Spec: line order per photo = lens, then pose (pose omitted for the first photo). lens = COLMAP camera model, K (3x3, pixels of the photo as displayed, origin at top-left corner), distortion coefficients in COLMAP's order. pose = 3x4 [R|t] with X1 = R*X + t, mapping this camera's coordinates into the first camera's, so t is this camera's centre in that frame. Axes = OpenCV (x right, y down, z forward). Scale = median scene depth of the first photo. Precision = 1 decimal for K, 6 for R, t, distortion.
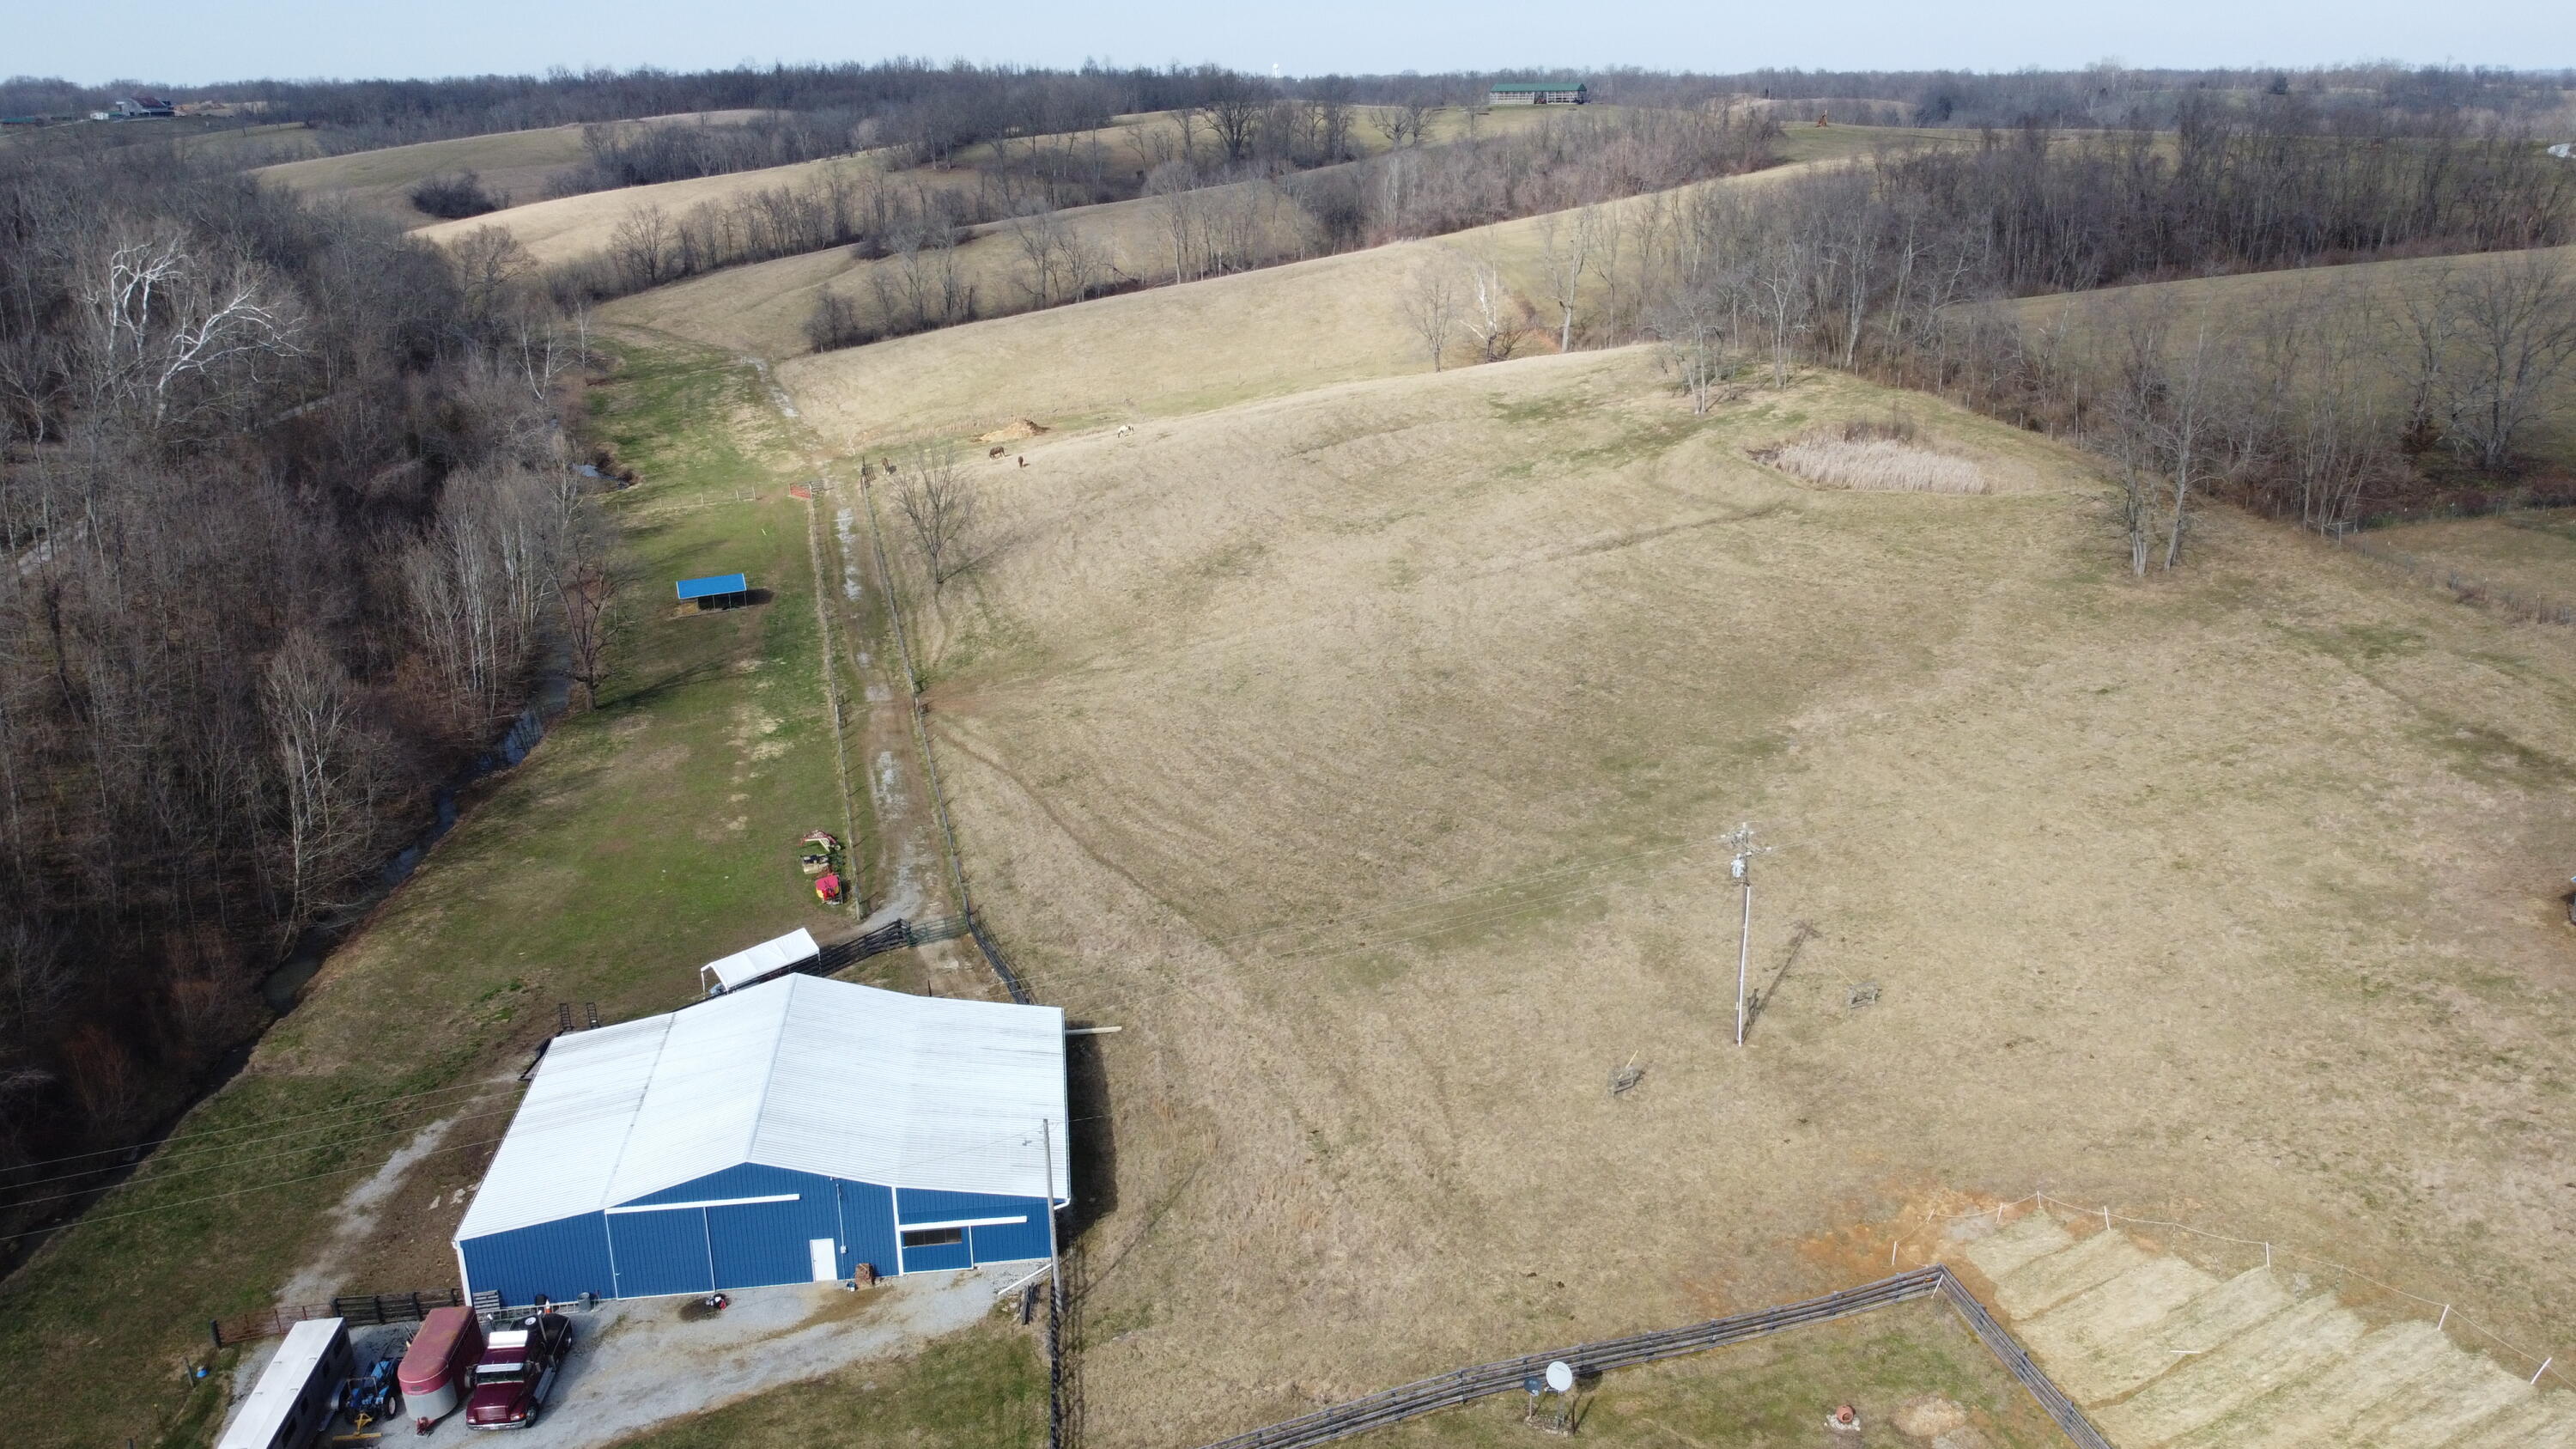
lens RADIAL K [[1940.4, 0, 1281.1], [0, 1940.4, 715.2], [0, 0, 1]] dist [-0.000610, -0.006718]
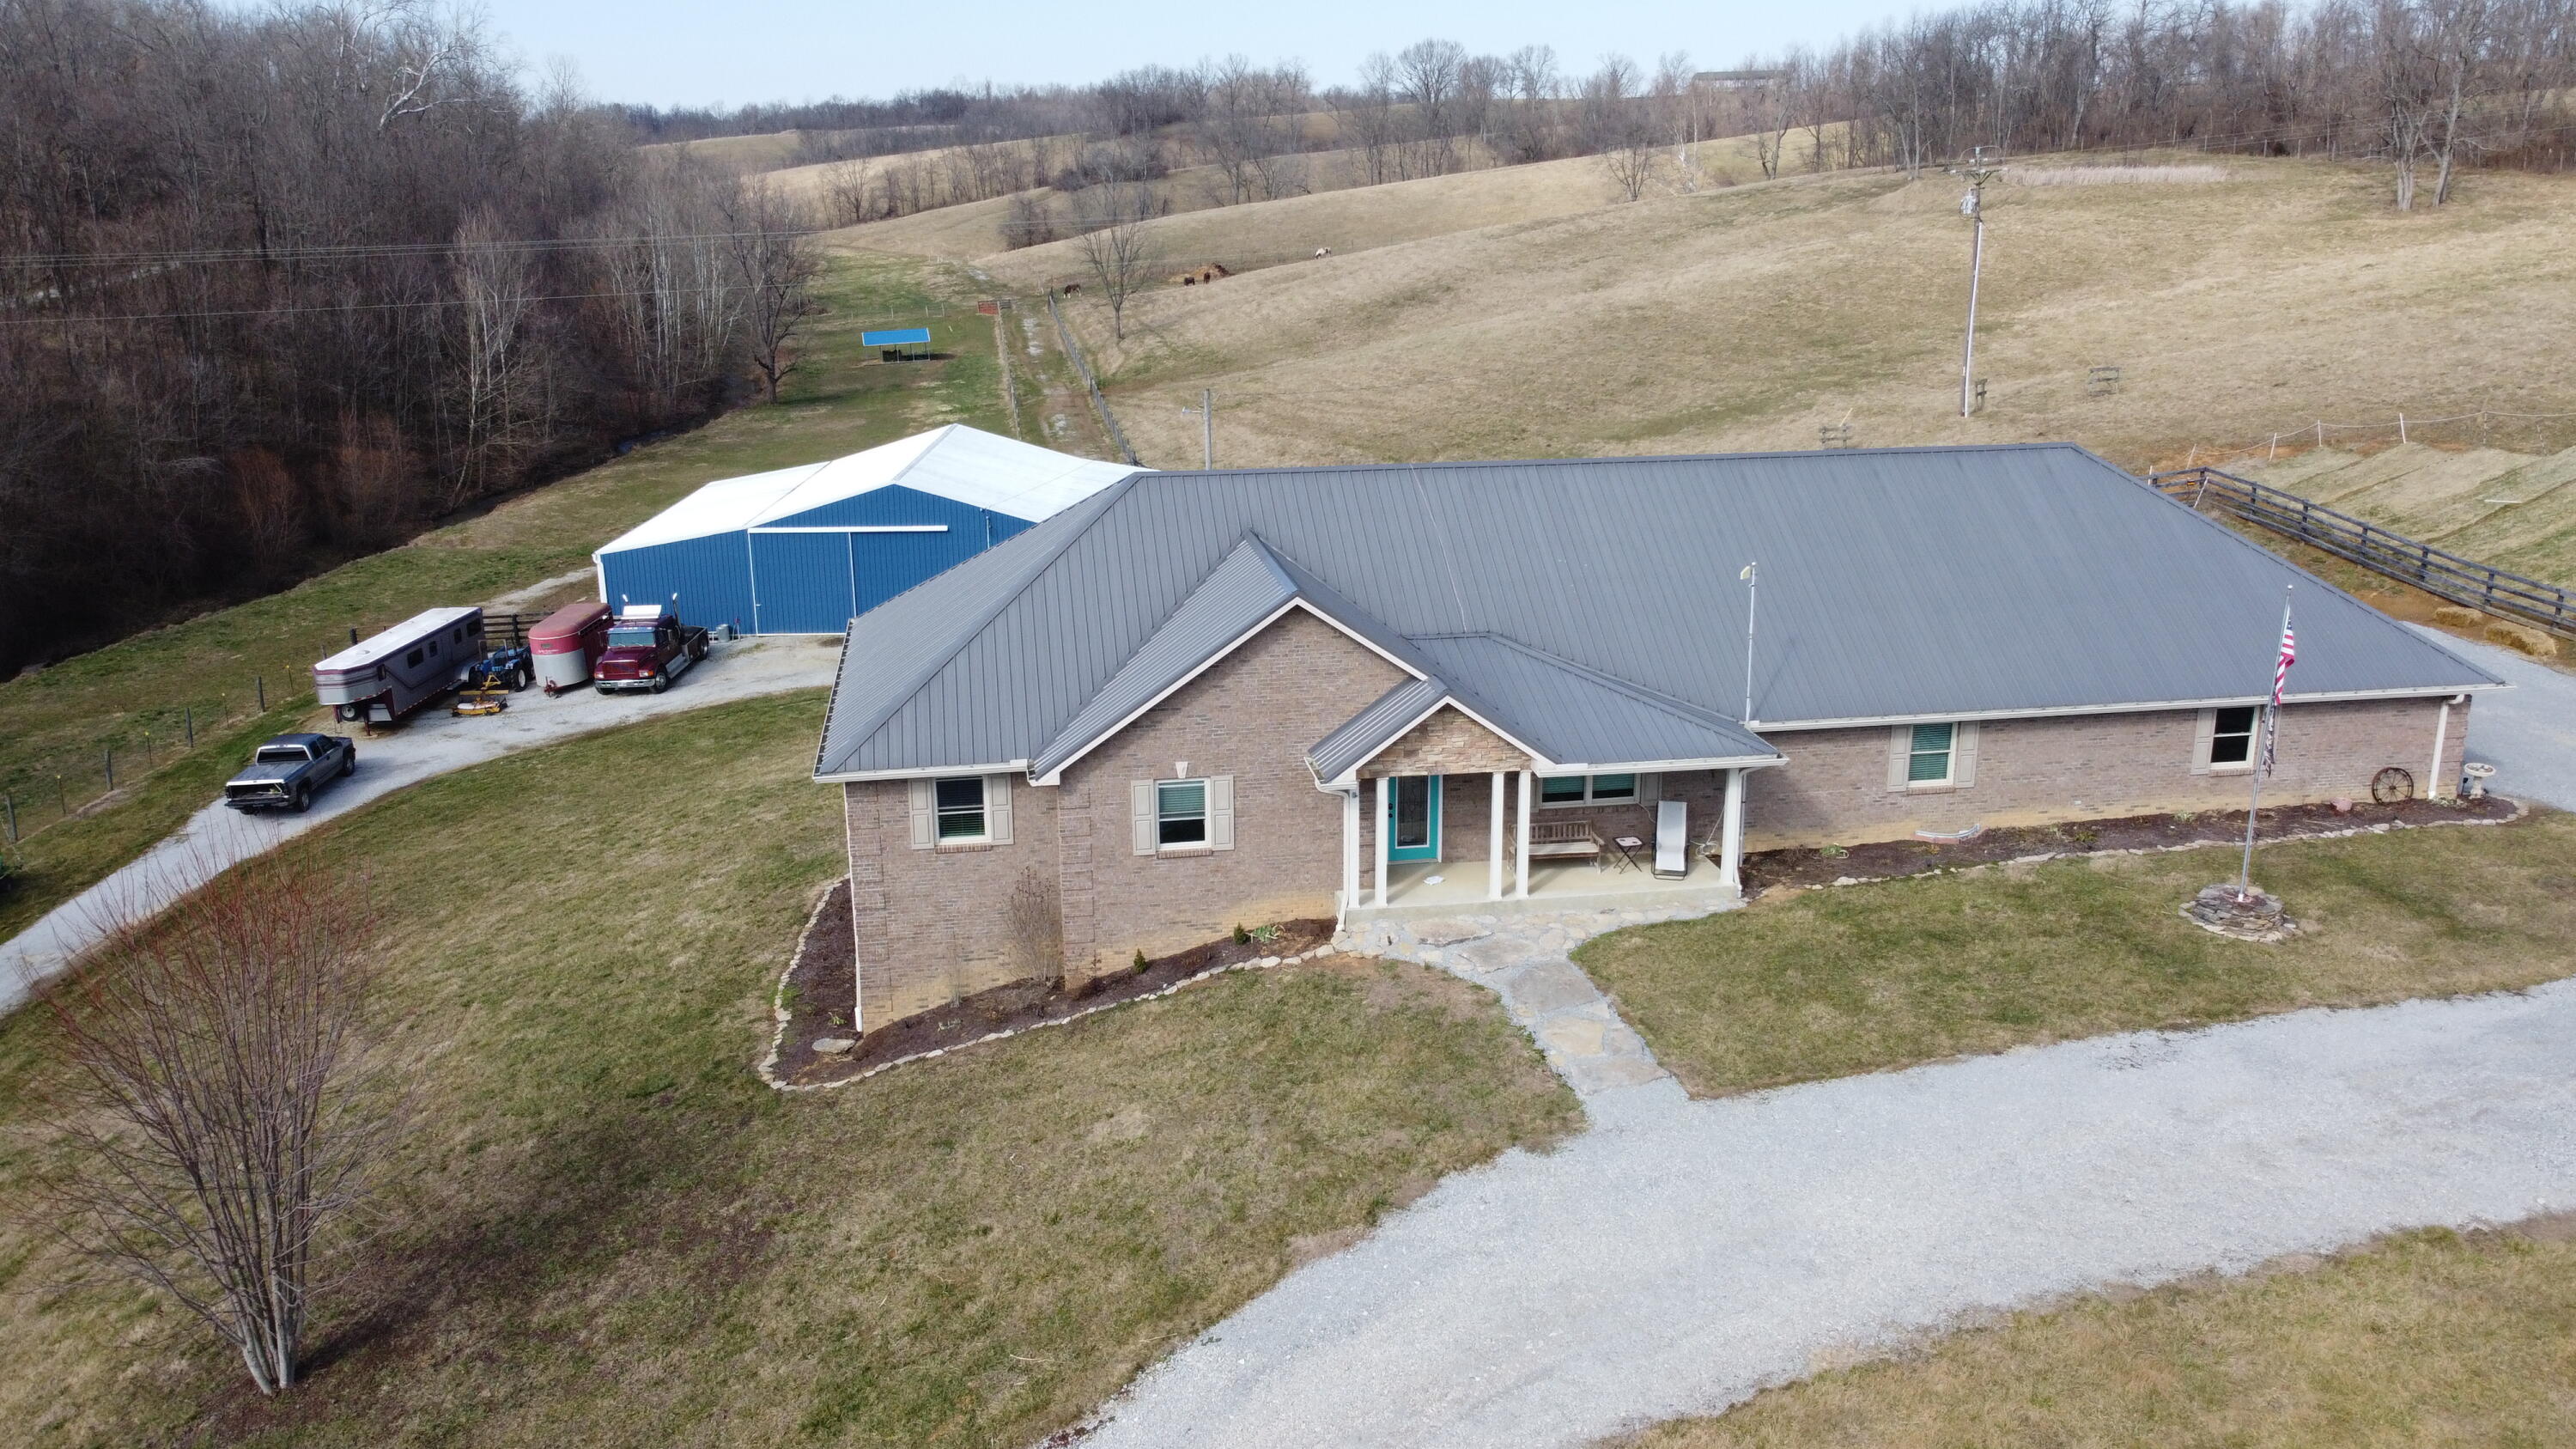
lens RADIAL K [[1940.4, 0, 1279.0], [0, 1940.4, 730.3], [0, 0, 1]] dist [-0.000610, -0.006718]
pose [[0.995160, 0.029477, -0.093742, 0.002843], [-0.033766, 0.998438, -0.044507, 0.207687], [0.092284, 0.047457, 0.994601, 0.040122]]
